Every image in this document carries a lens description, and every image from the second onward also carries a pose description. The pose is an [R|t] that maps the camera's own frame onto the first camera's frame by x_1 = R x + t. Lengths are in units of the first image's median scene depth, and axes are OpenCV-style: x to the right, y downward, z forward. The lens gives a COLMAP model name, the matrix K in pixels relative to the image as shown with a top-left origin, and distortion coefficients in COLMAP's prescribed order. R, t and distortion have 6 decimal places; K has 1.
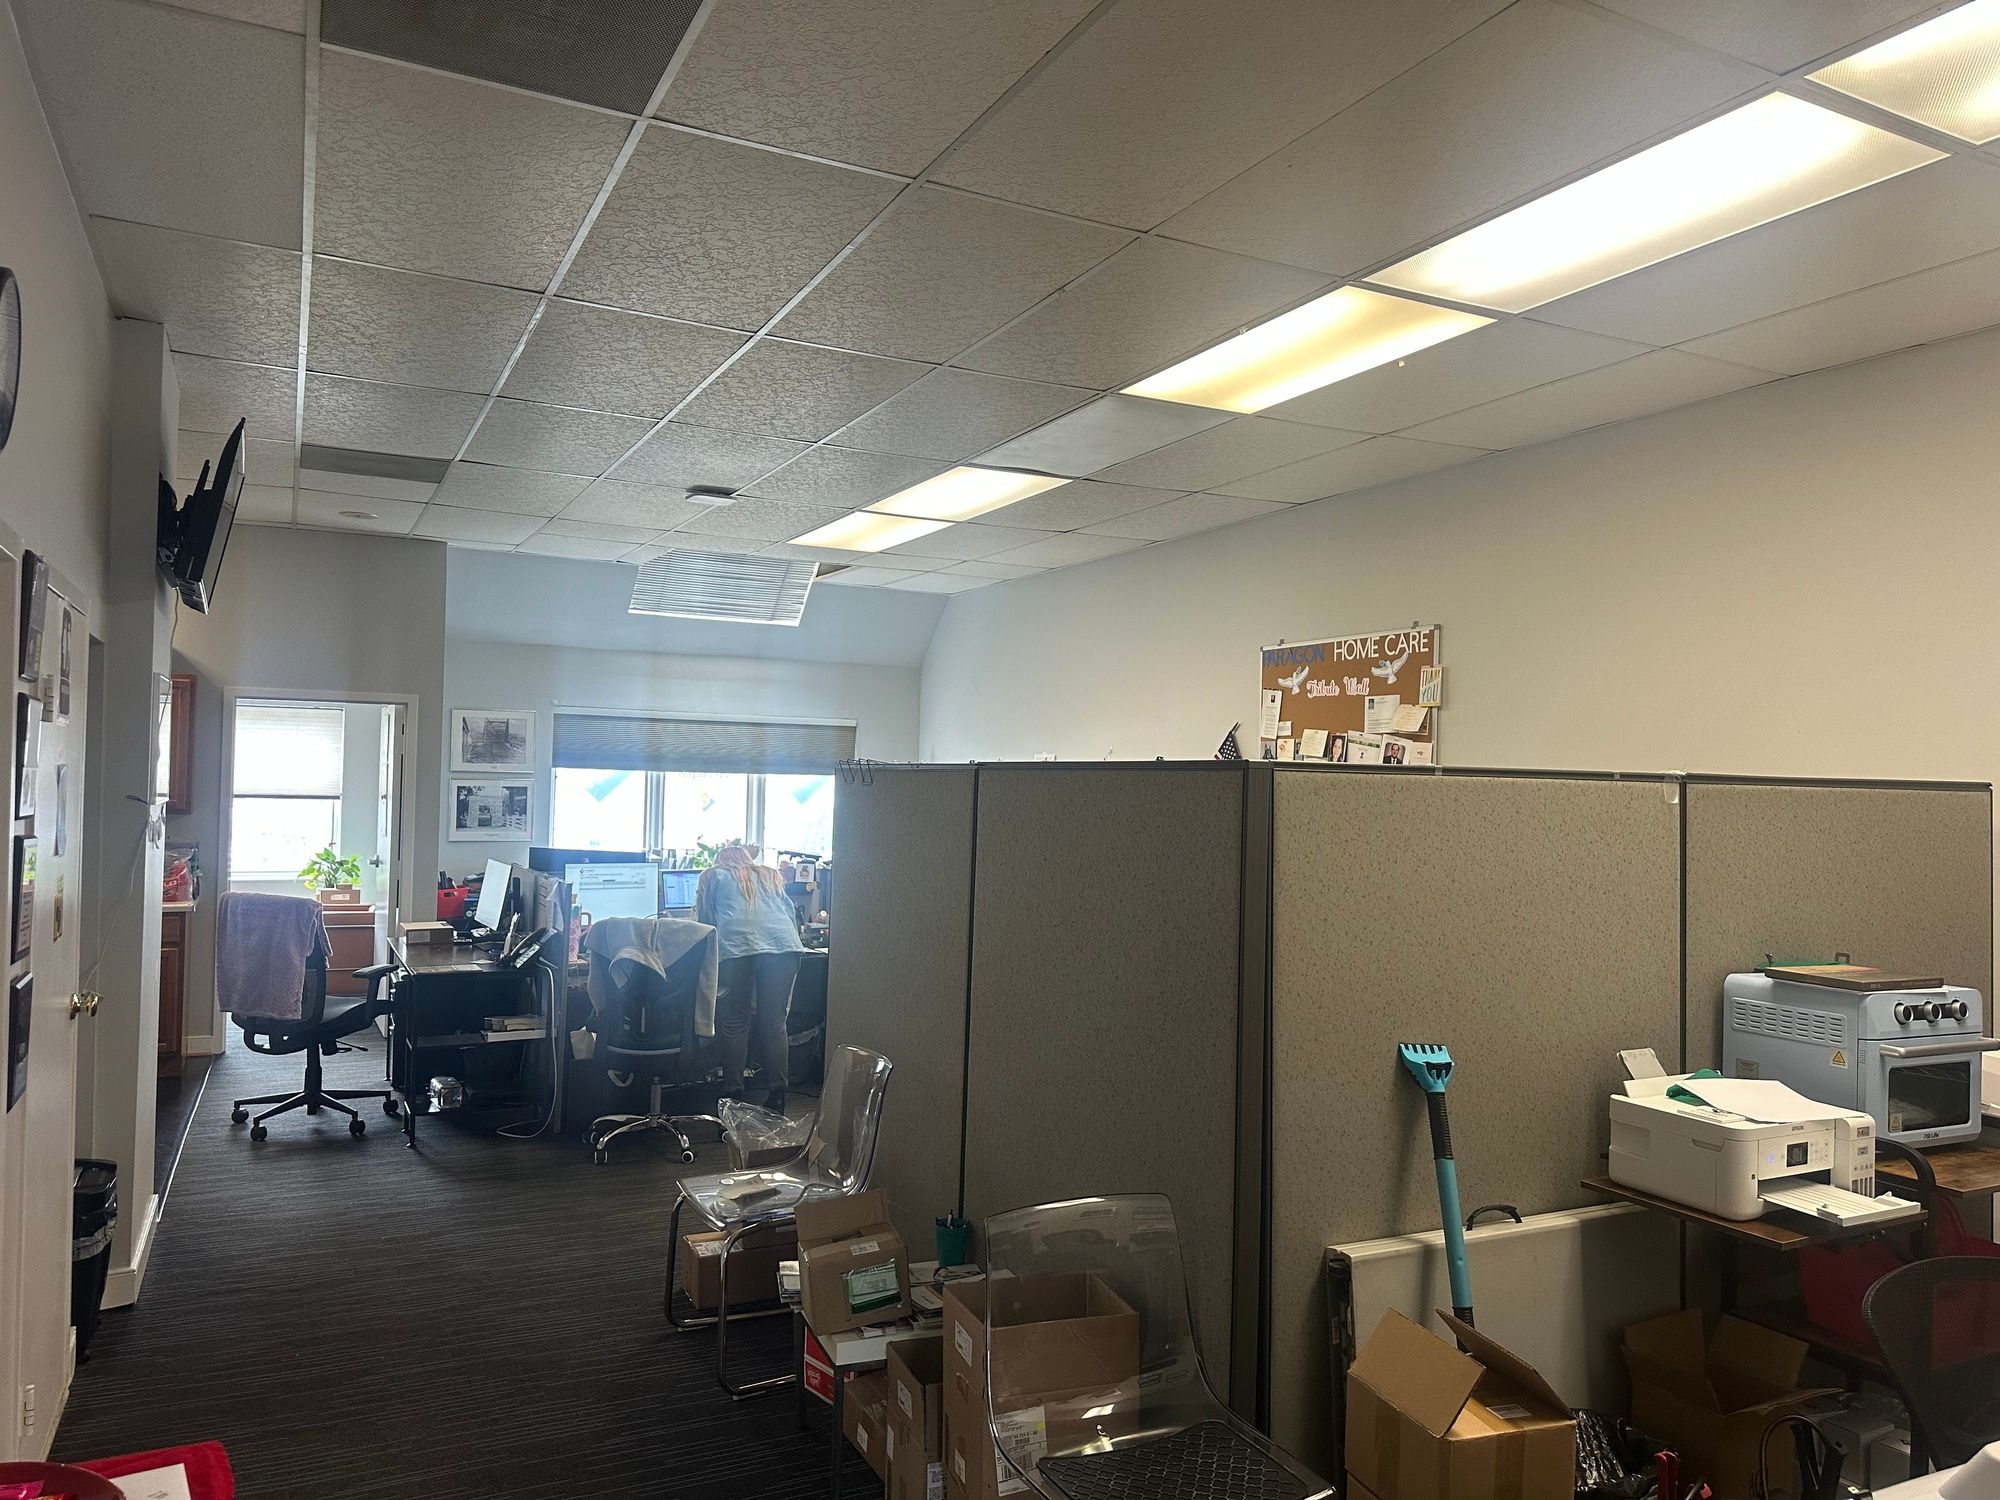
lens RADIAL K [[1422.5, 0, 1011.6], [0, 1422.5, 755.5], [0, 0, 1]] dist [0.054930, -0.065630]
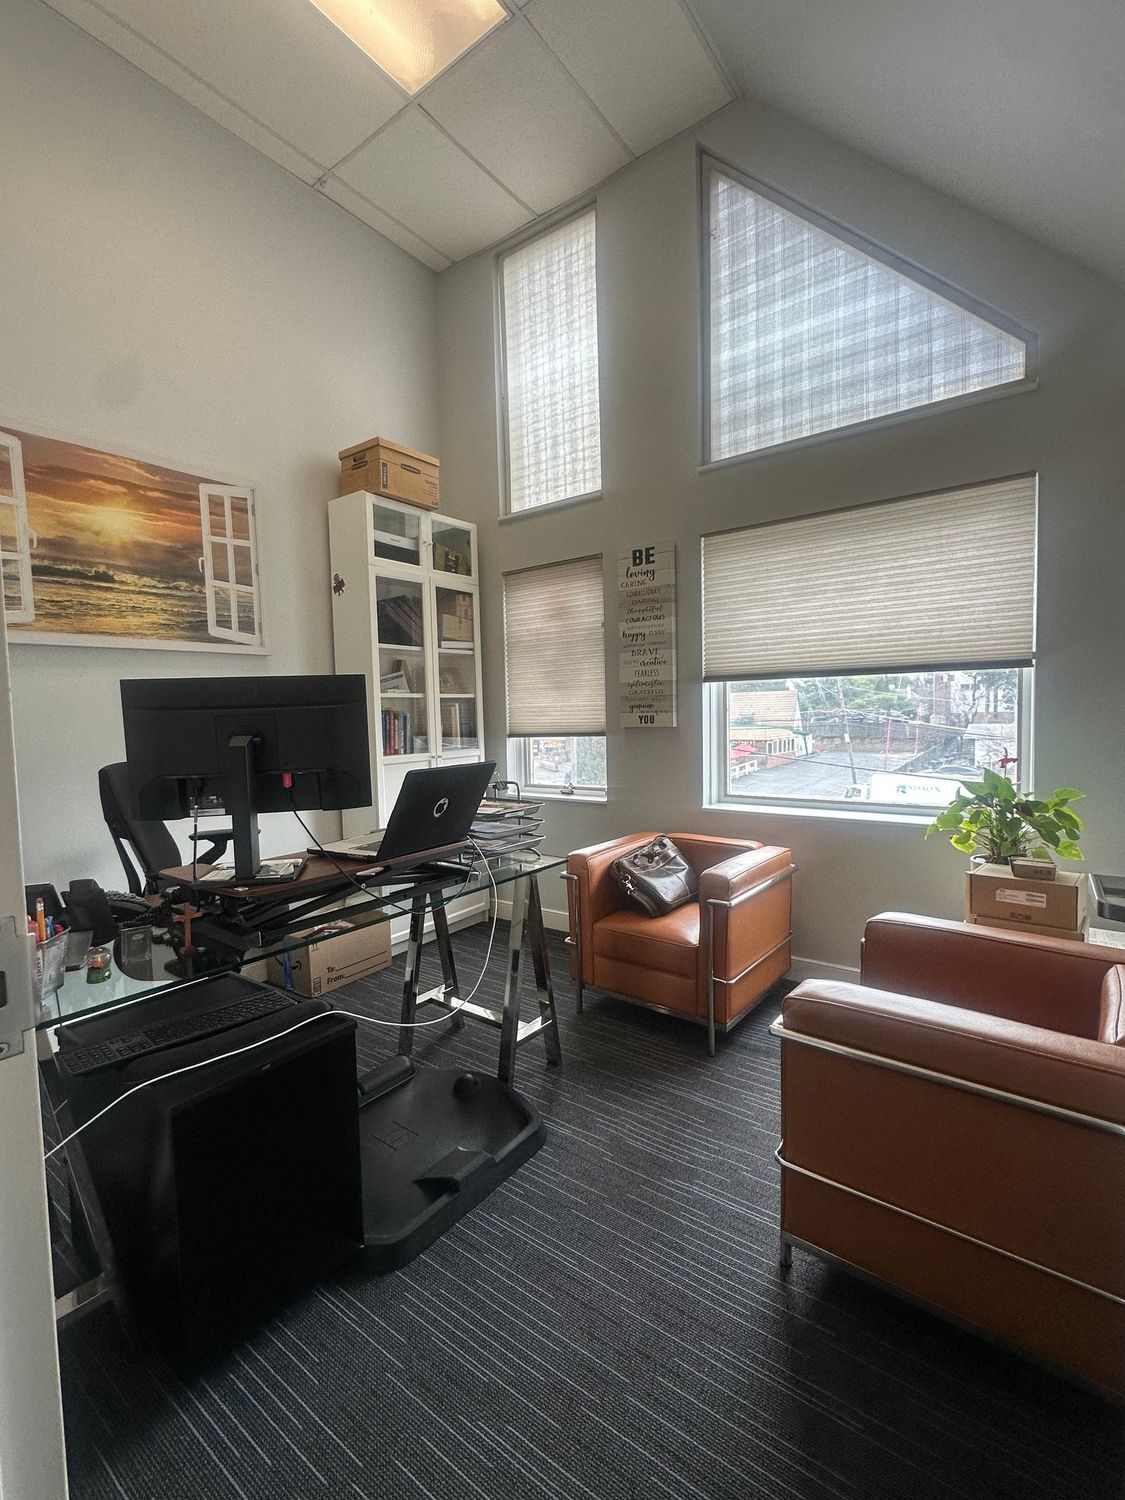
lens RADIAL K [[672.2, 0, 556.0], [0, 672.2, 752.8], [0, 0, 1]] dist [-0.001396, 0.001206]
pose [[0.436008, 0.013452, -0.899842, -1.265574], [0.063867, 0.996905, 0.045849, 0.147519], [0.897674, -0.077461, 0.433799, 2.861646]]
